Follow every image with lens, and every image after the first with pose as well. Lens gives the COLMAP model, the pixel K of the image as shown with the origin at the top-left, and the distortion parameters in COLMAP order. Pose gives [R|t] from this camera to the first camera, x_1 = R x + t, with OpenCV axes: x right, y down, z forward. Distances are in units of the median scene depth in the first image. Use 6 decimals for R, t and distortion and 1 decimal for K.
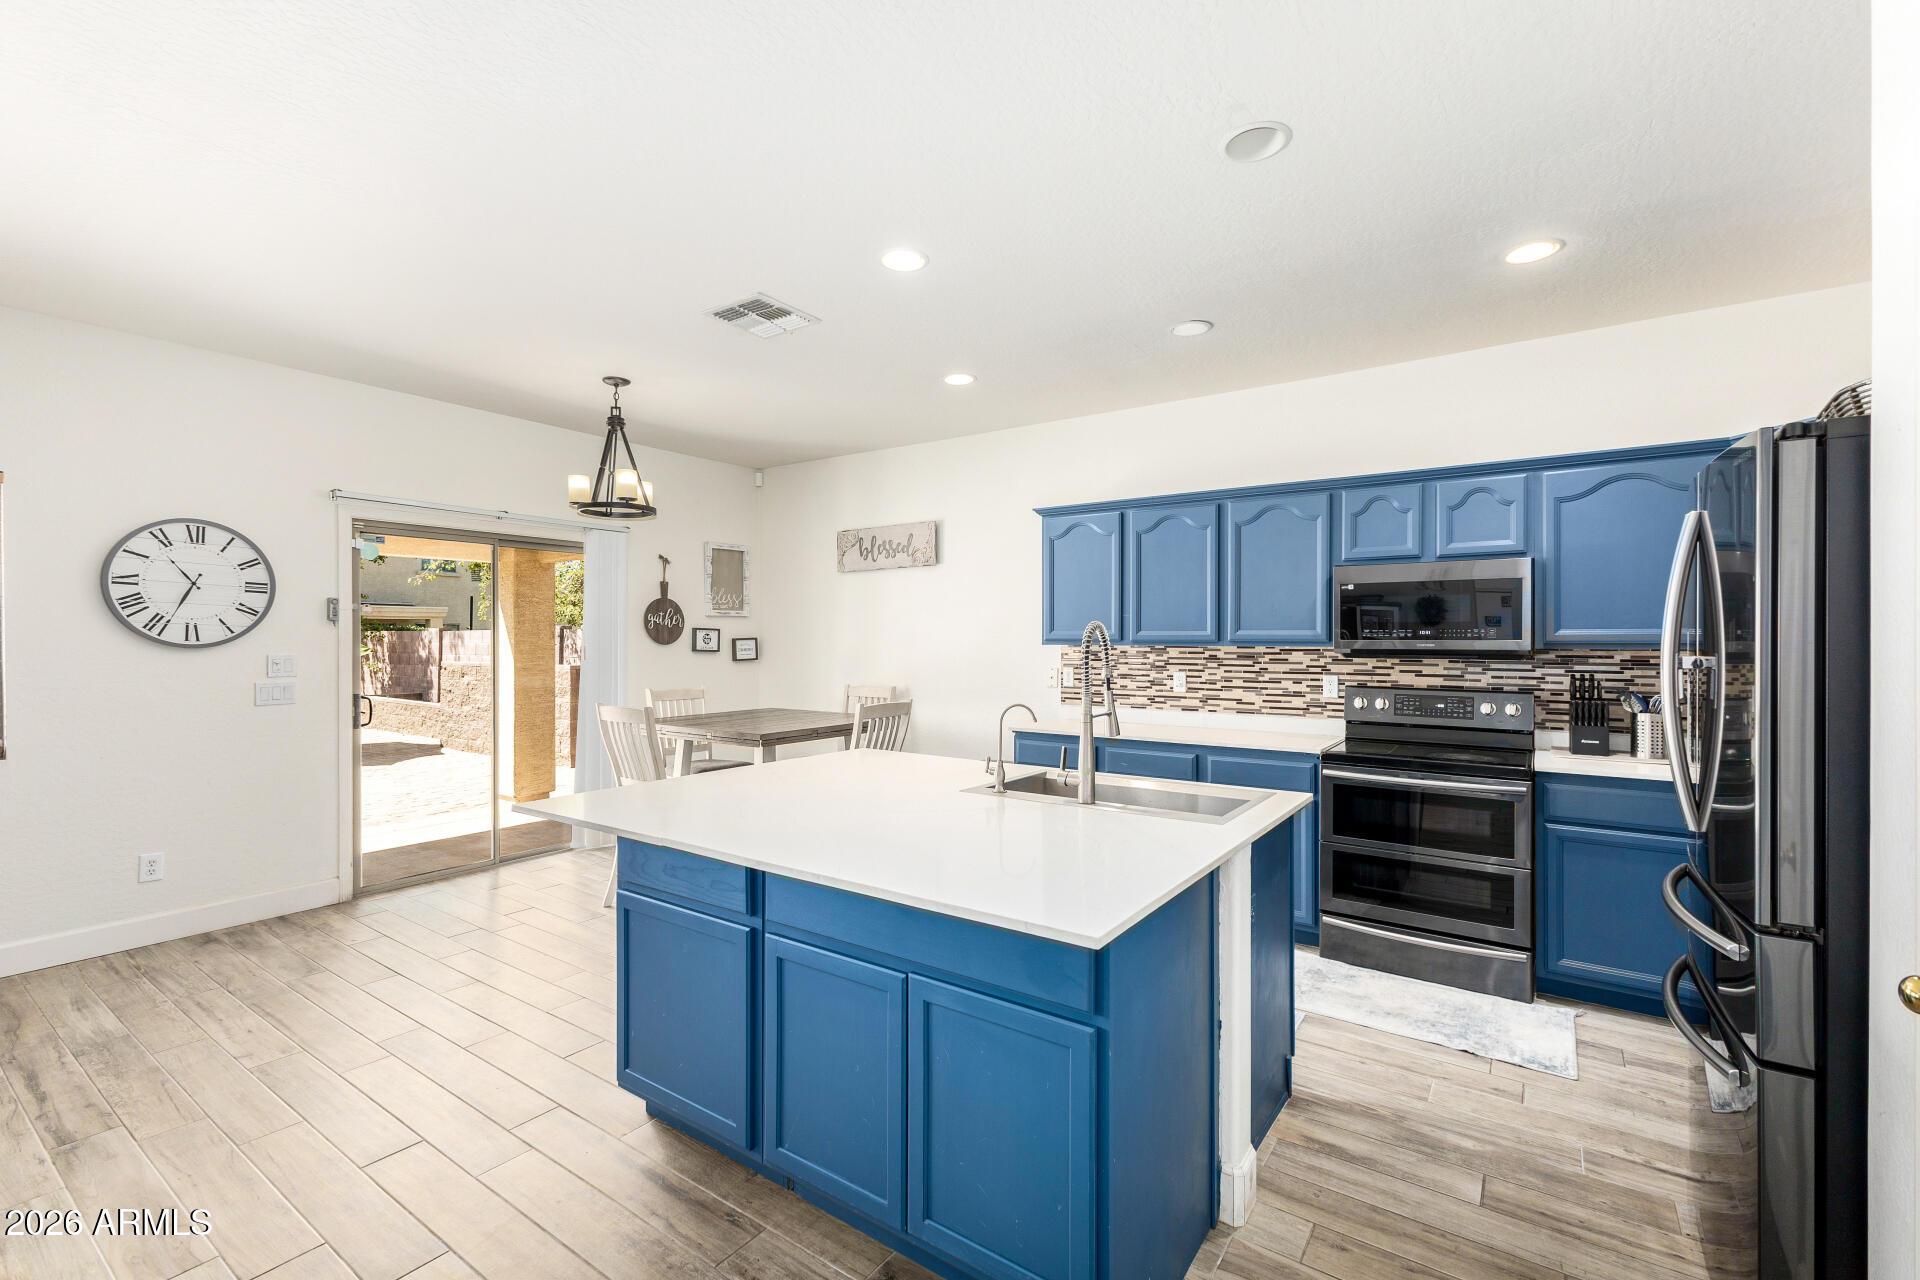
lens RADIAL K [[829.3, 0, 959.2], [0, 829.3, 637.2], [0, 0, 1]] dist [0.010089, -0.001507]
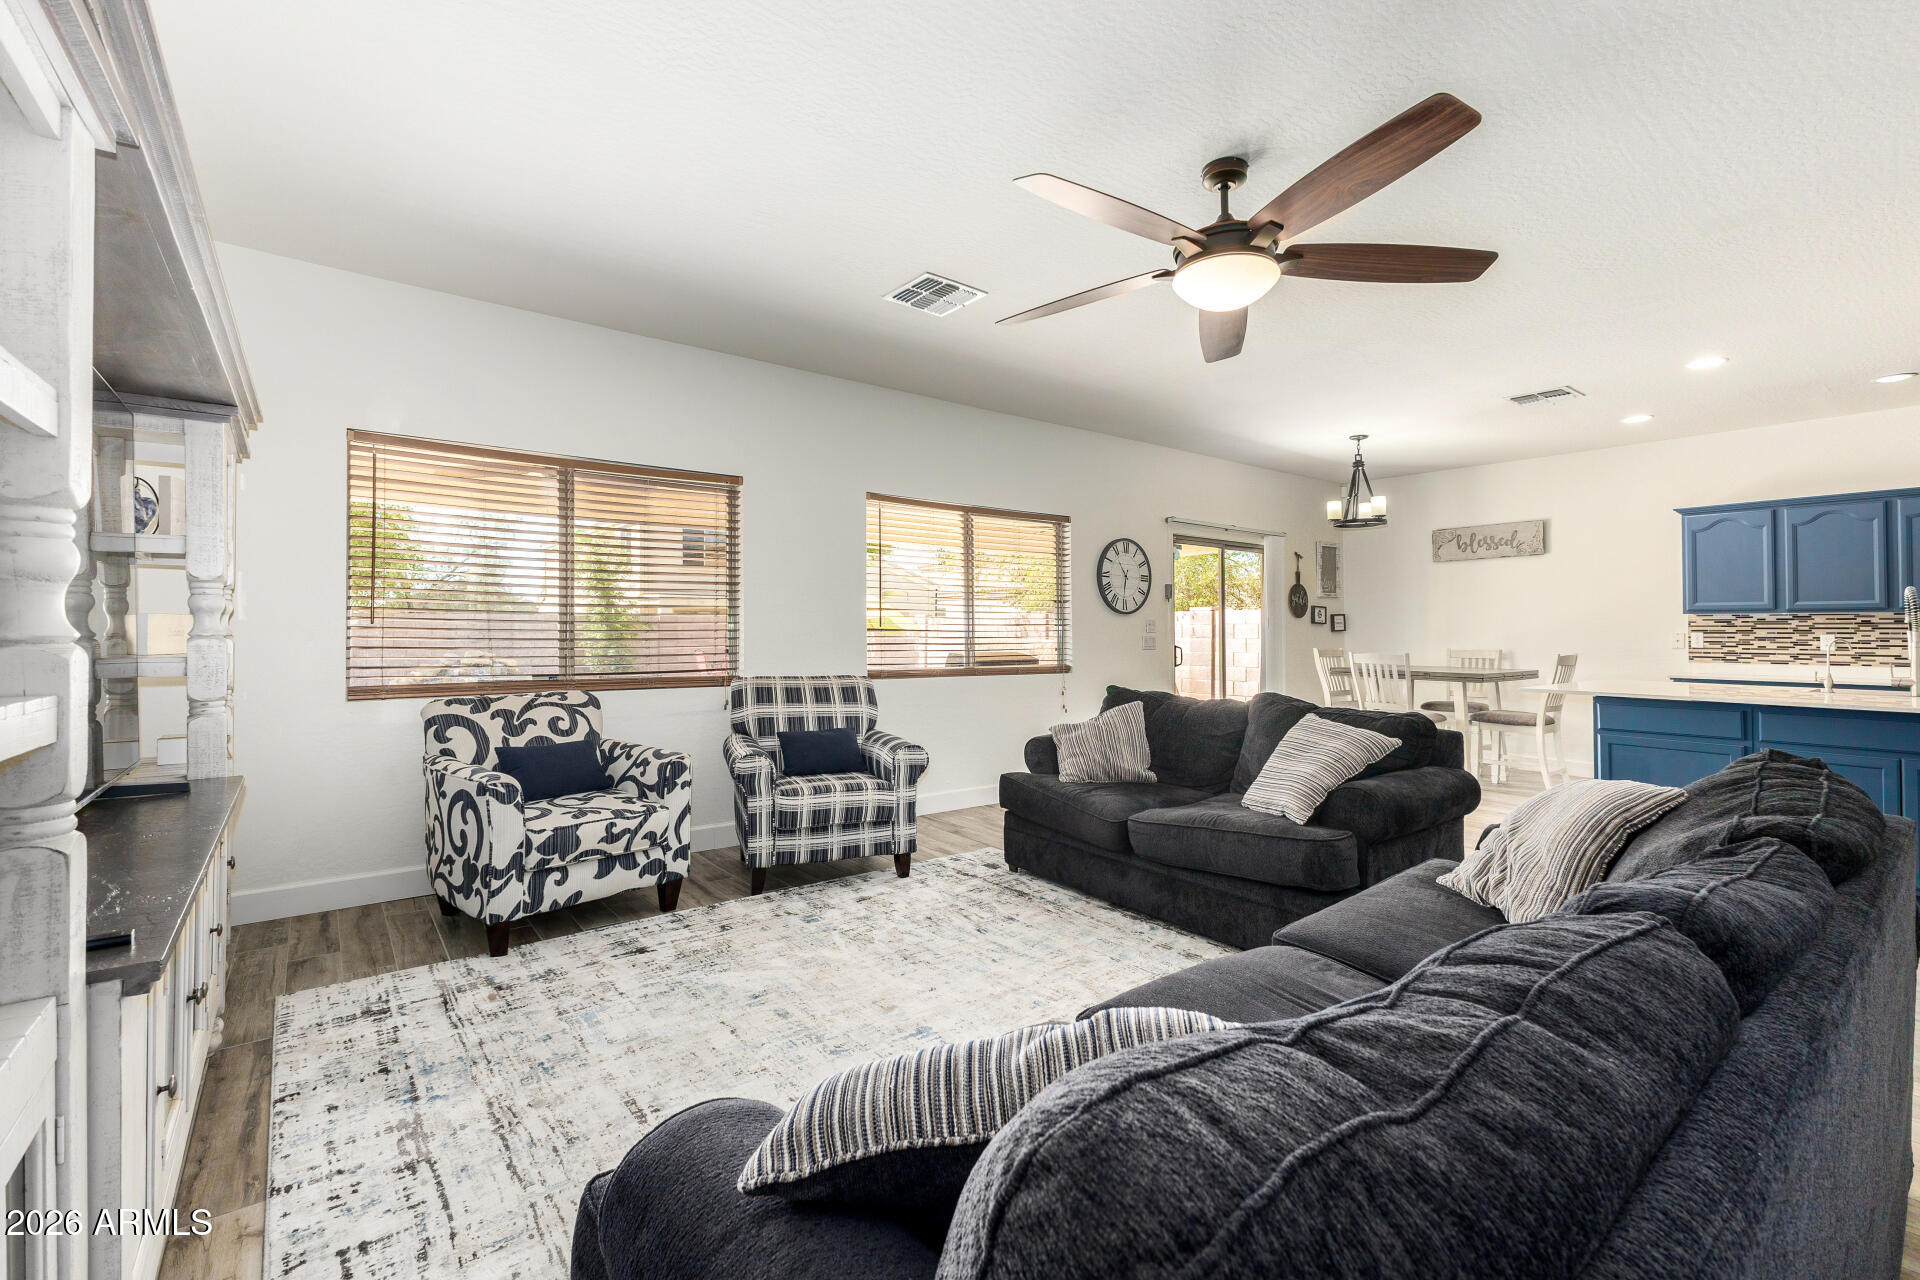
lens RADIAL K [[829.3, 0, 966.8], [0, 829.3, 610.5], [0, 0, 1]] dist [0.010089, -0.001507]
pose [[0.954776, -0.004464, -0.297294, -0.478260], [-0.002448, 0.999735, -0.022873, 0.029950], [0.297318, 0.022566, 0.954512, -0.473894]]
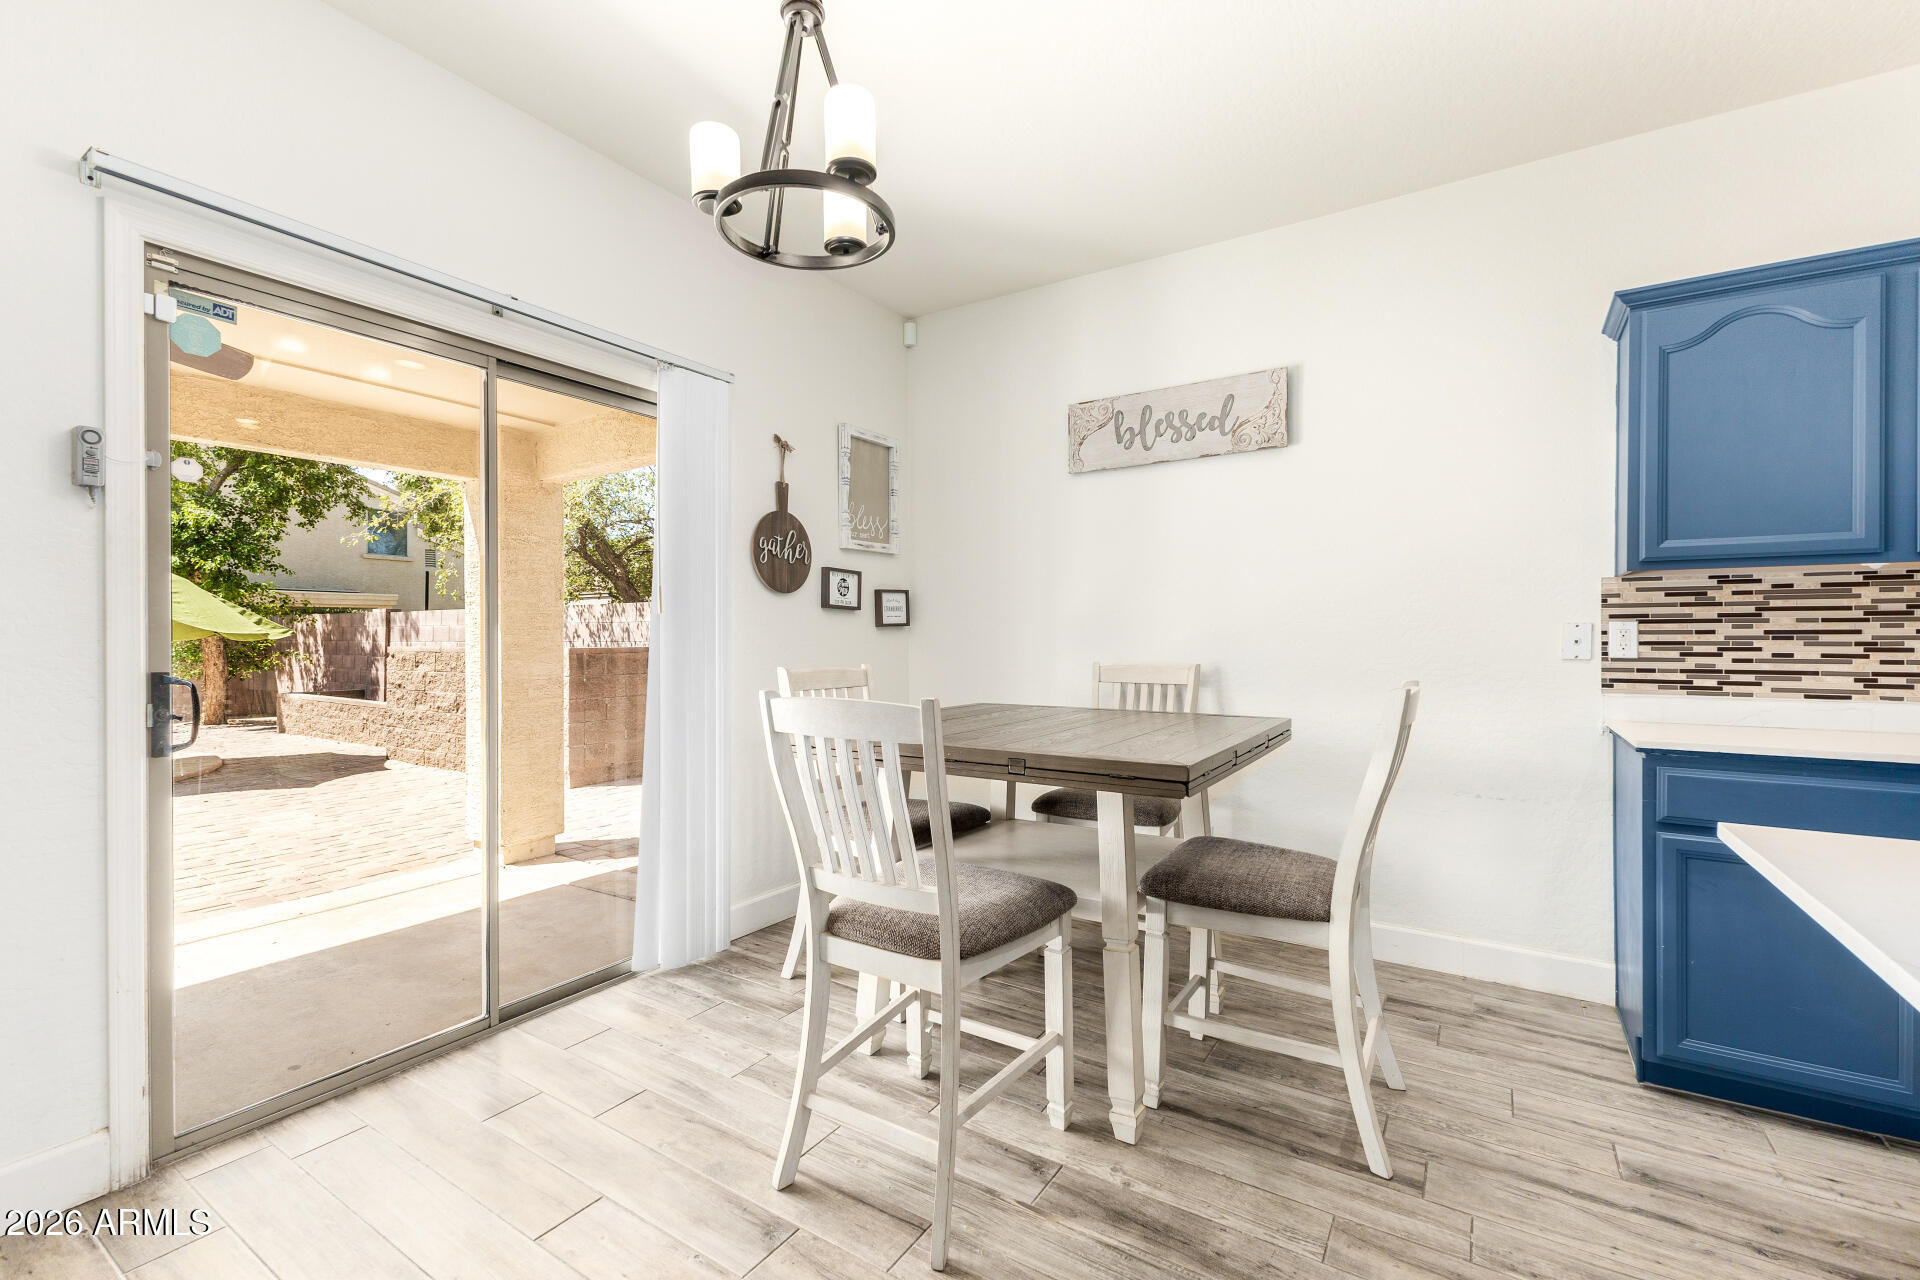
lens RADIAL K [[829.3, 0, 962.7], [0, 829.3, 634.6], [0, 0, 1]] dist [0.010089, -0.001507]
pose [[0.998985, -0.001810, 0.045000, -0.261939], [0.001791, 0.999998, 0.000466, 0.038002], [-0.045001, -0.000385, 0.998987, 0.432328]]
